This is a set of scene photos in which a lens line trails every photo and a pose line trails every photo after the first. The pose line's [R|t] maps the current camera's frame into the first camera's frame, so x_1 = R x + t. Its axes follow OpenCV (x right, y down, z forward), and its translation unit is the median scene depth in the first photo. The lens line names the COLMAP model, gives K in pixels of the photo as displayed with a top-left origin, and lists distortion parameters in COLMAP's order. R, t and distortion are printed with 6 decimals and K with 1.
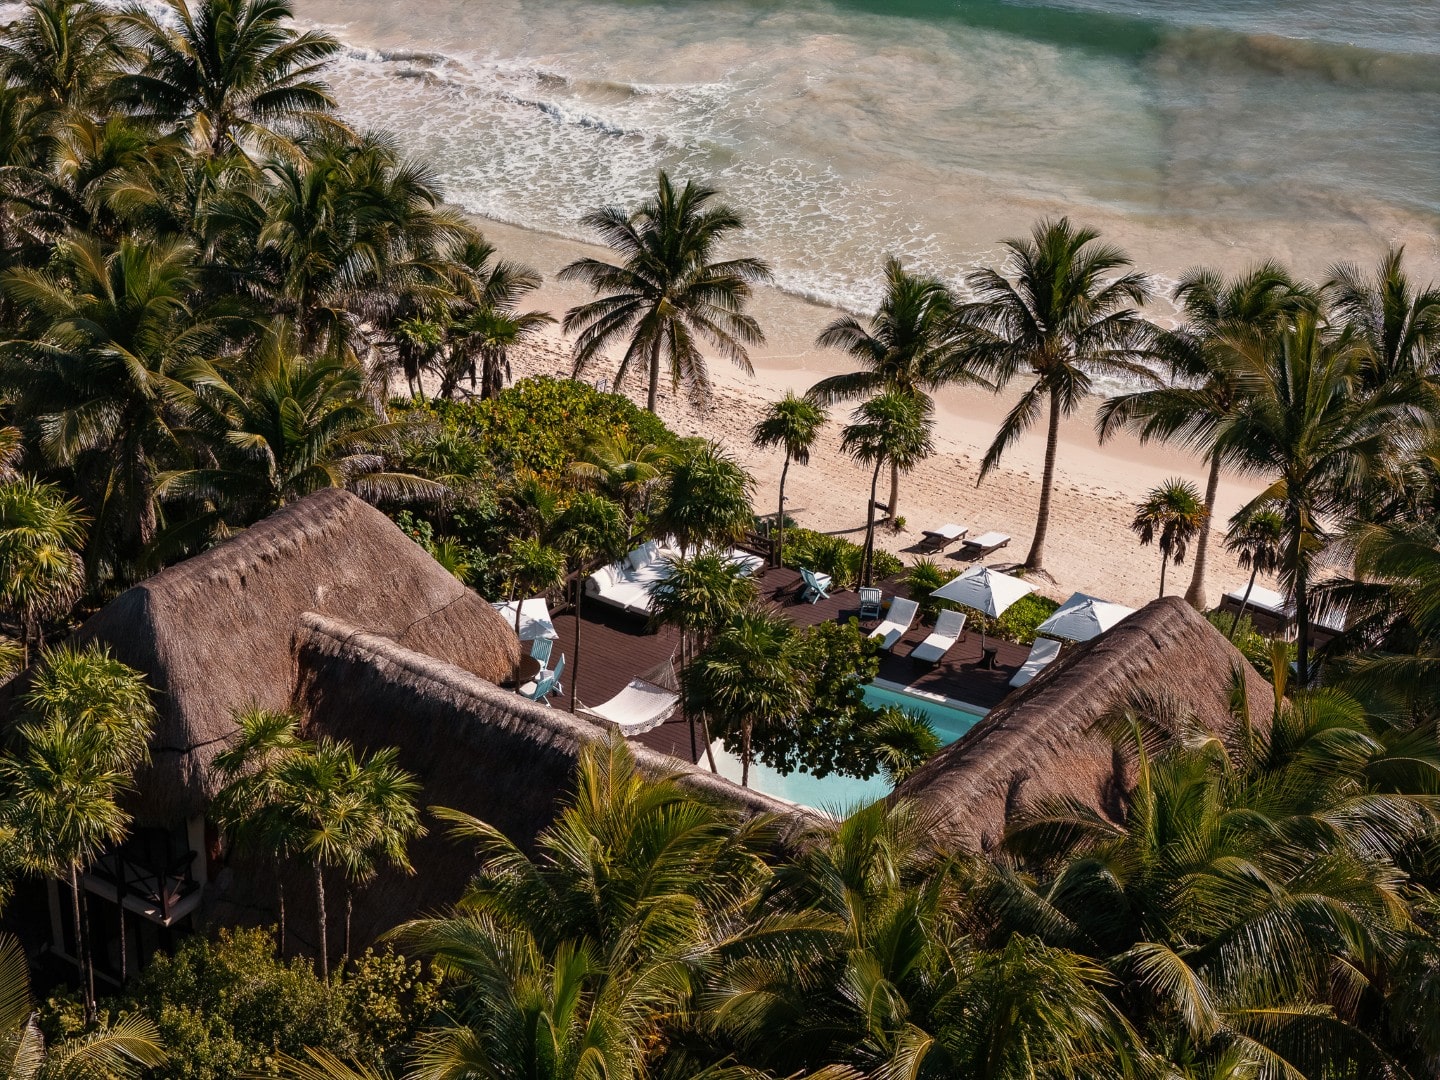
lens RADIAL K [[2783.3, 0, 720.0], [0, 2783.3, 540.0], [0, 0, 1]] dist [-0.102660, -0.110632]
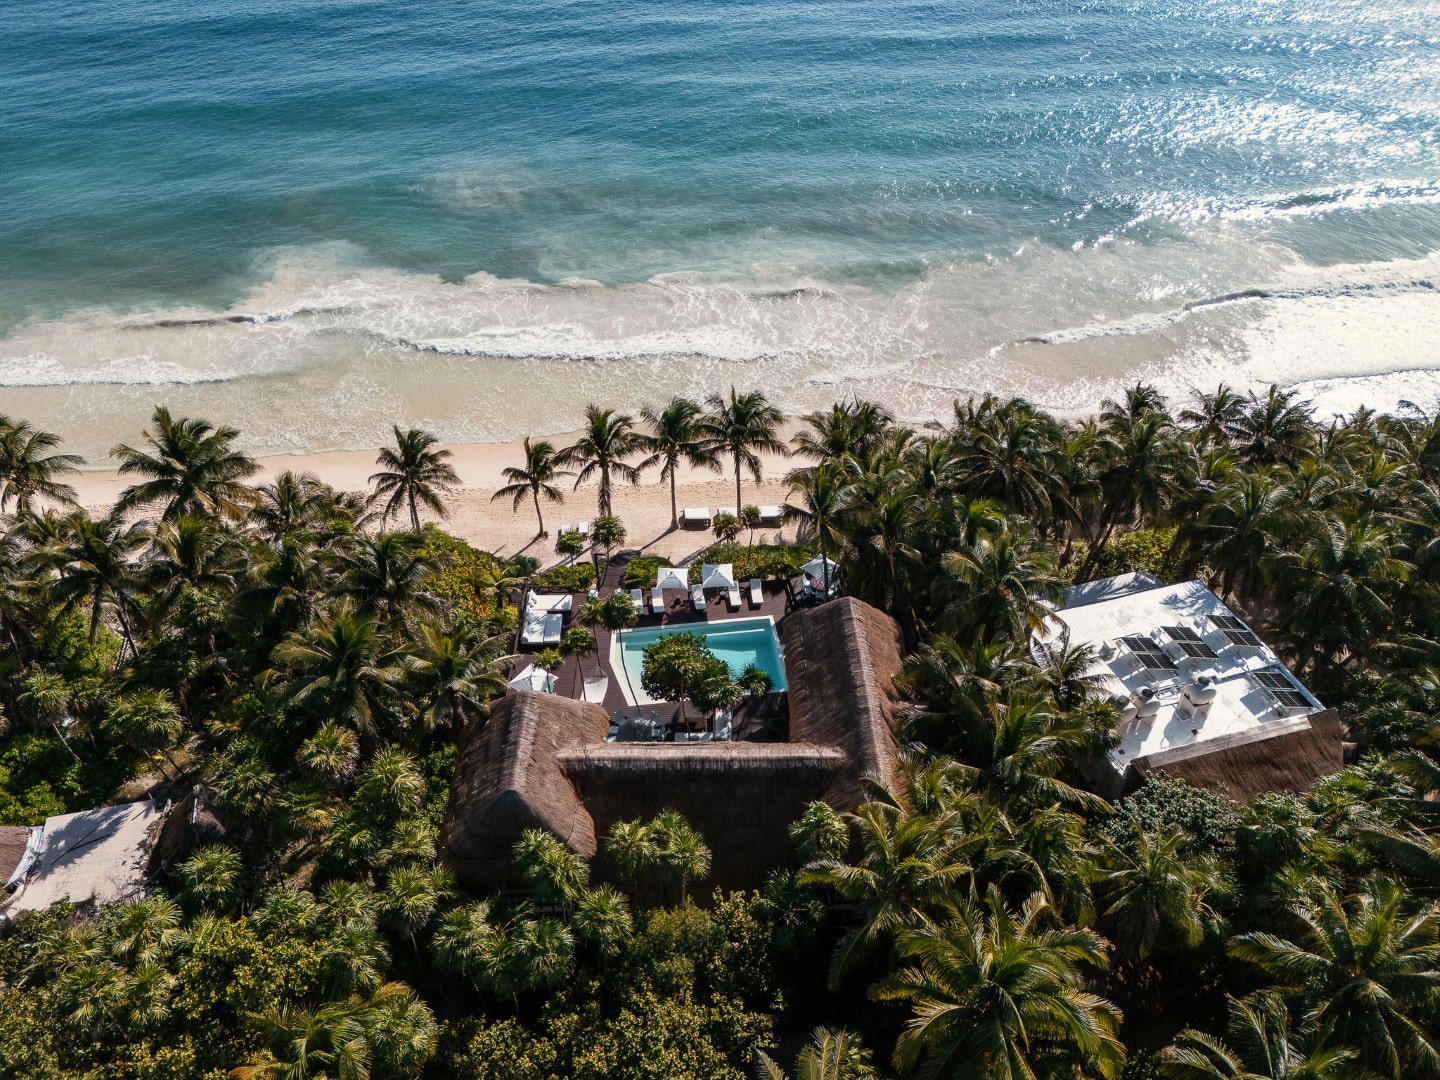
lens RADIAL K [[1037.1, 0, 727.3], [0, 1037.1, 540.5], [0, 0, 1]] dist [0.099789, -0.093092]
pose [[0.797862, -0.394769, 0.455602, -0.251672], [0.279599, 0.911884, 0.300485, -0.253141], [-0.534079, -0.112360, 0.837935, 0.148760]]
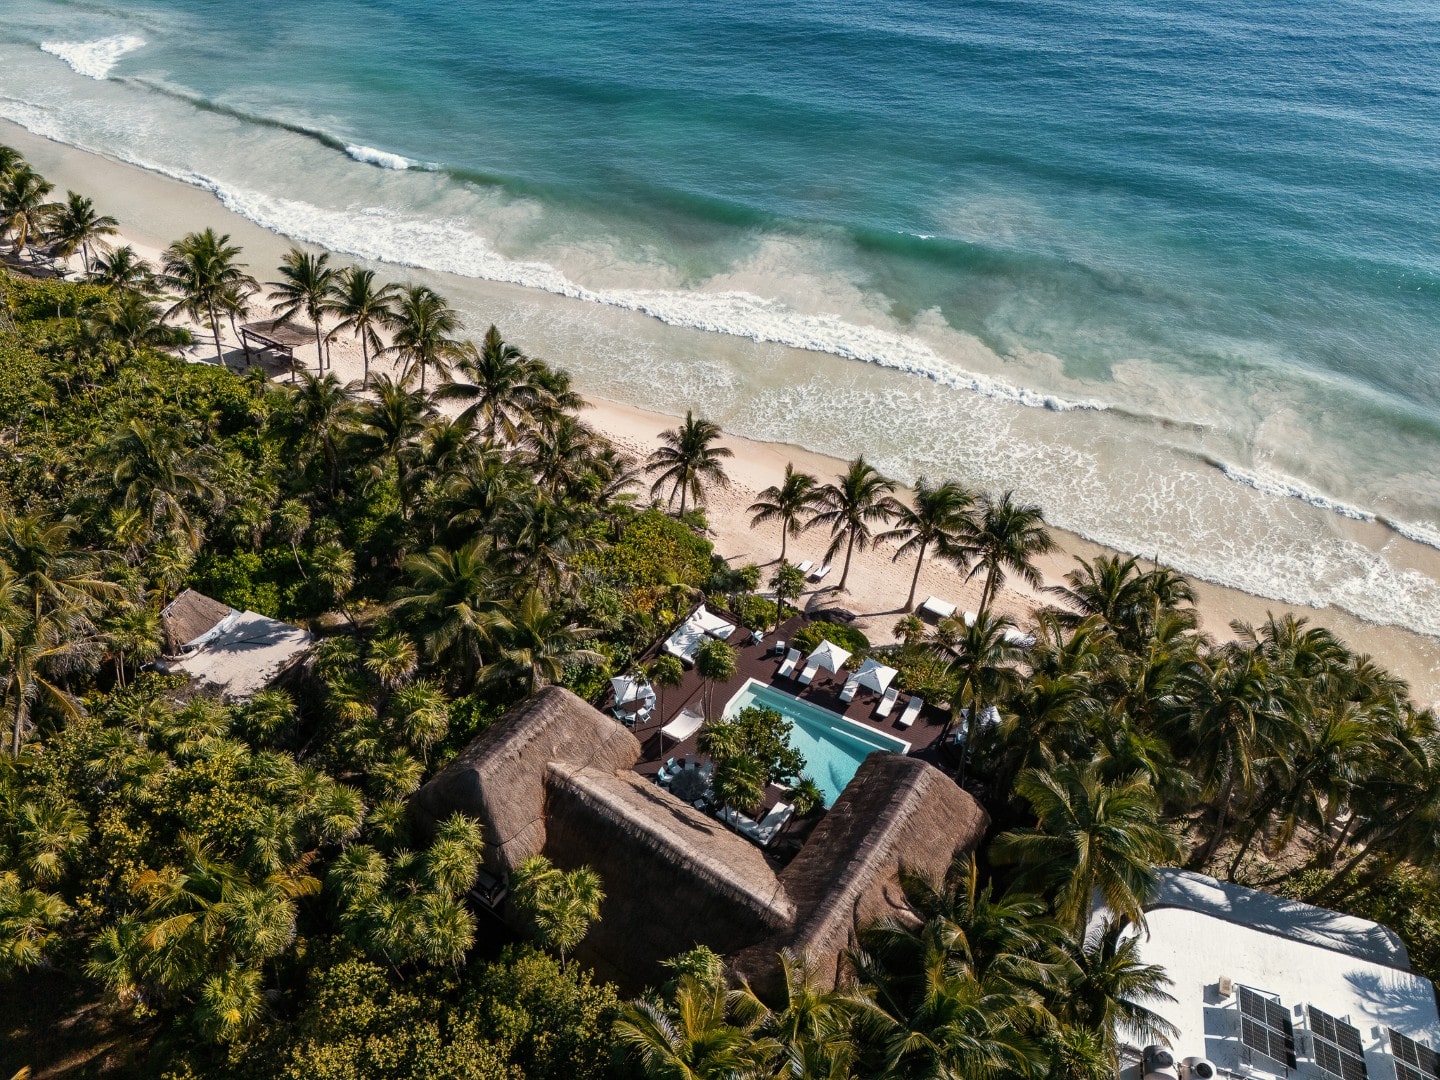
lens RADIAL K [[1037.1, 0, 727.3], [0, 1037.1, 540.5], [0, 0, 1]] dist [0.099789, -0.093092]
pose [[0.999354, -0.006183, 0.035411, -0.020649], [-0.001905, 0.974599, 0.223951, -0.245999], [-0.035896, -0.223874, 0.973957, 0.131004]]
